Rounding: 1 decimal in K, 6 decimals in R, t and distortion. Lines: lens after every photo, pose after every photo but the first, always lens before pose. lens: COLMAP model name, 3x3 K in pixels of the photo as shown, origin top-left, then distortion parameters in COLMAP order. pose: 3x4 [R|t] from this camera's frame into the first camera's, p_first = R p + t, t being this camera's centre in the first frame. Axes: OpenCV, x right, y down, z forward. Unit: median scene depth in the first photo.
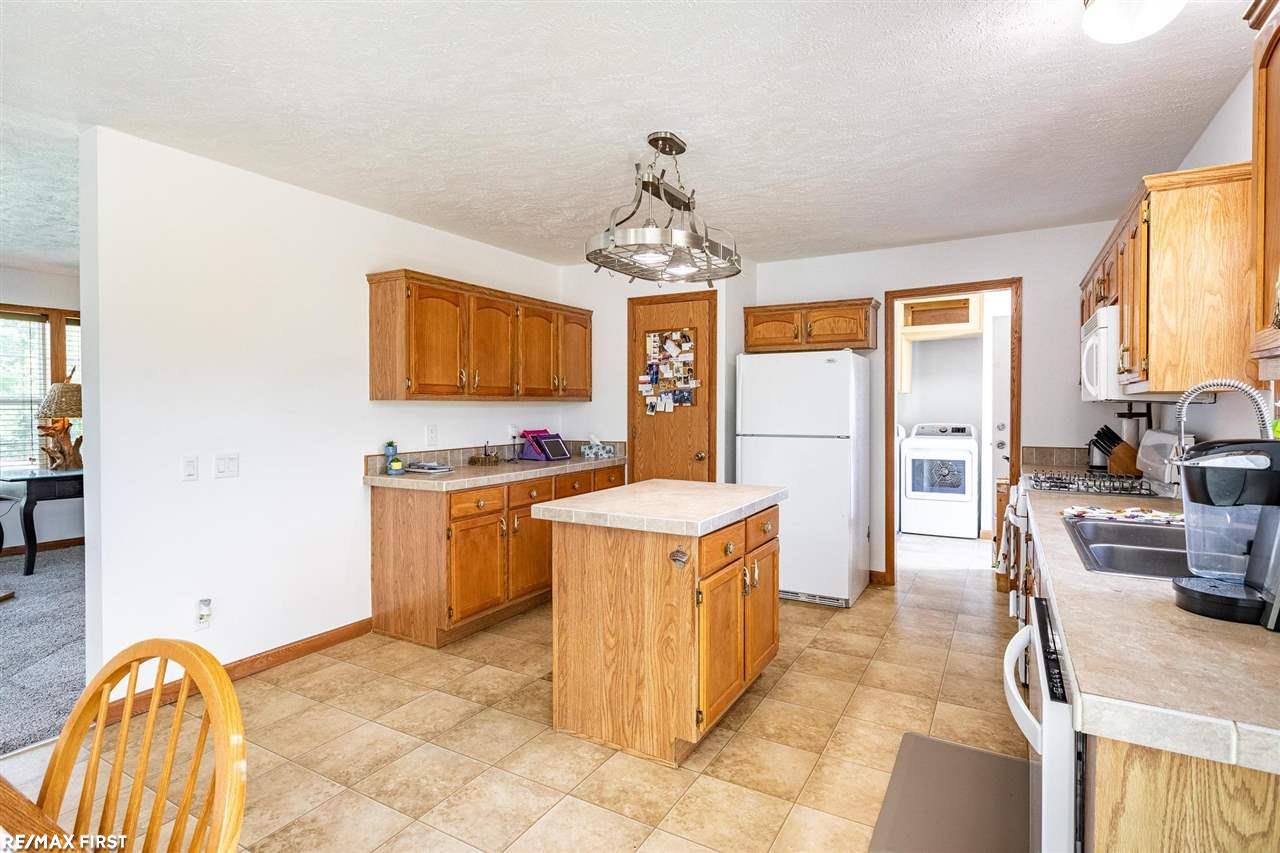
lens RADIAL K [[641.6, 0, 637.2], [0, 641.6, 417.2], [0, 0, 1]] dist [-0.001203, 0.000053]
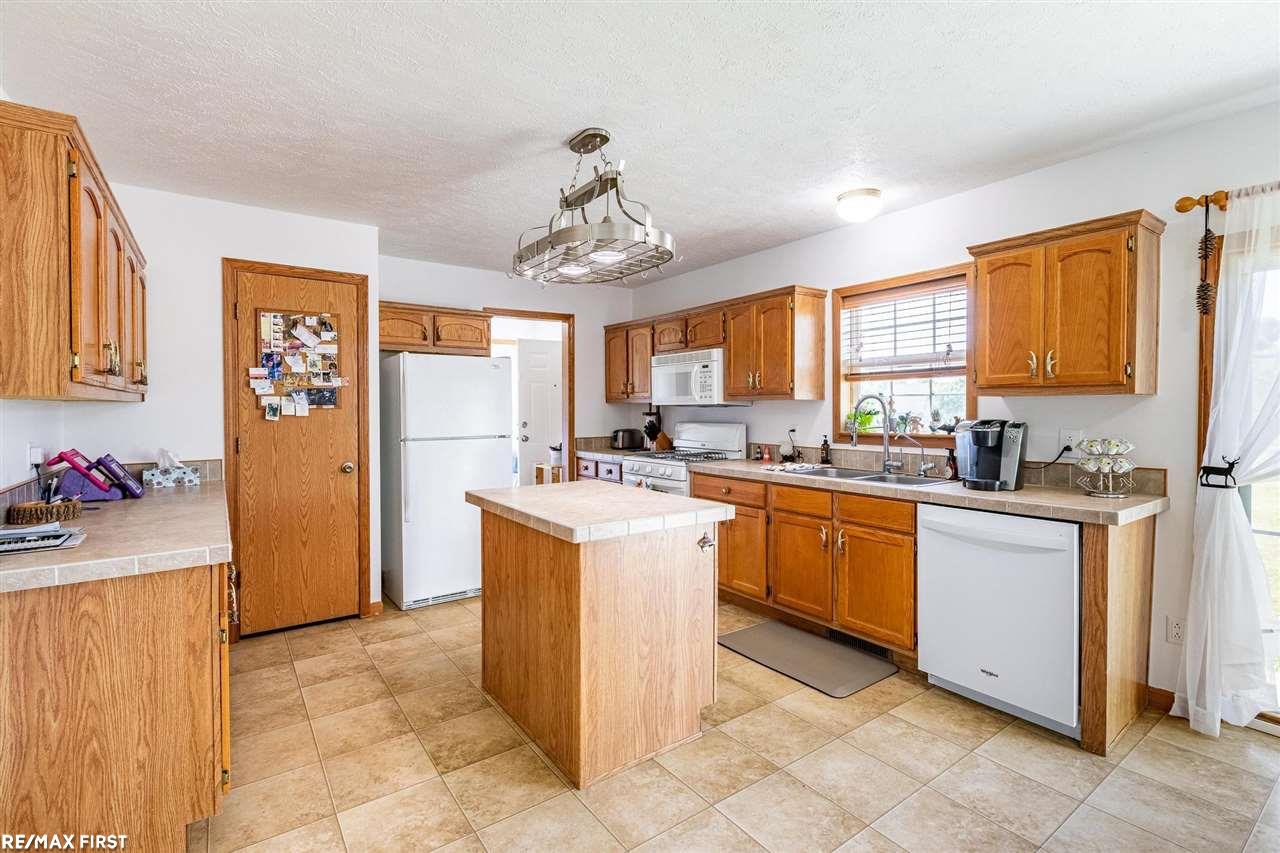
lens RADIAL K [[578.6, 0, 637.0], [0, 578.6, 415.6], [0, 0, 1]] dist [0.002268, 0.000243]
pose [[0.412199, -0.011226, 0.911025, -0.434994], [0.018355, 0.999823, 0.004015, -0.004138], [-0.910909, 0.015067, 0.412332, 0.335870]]
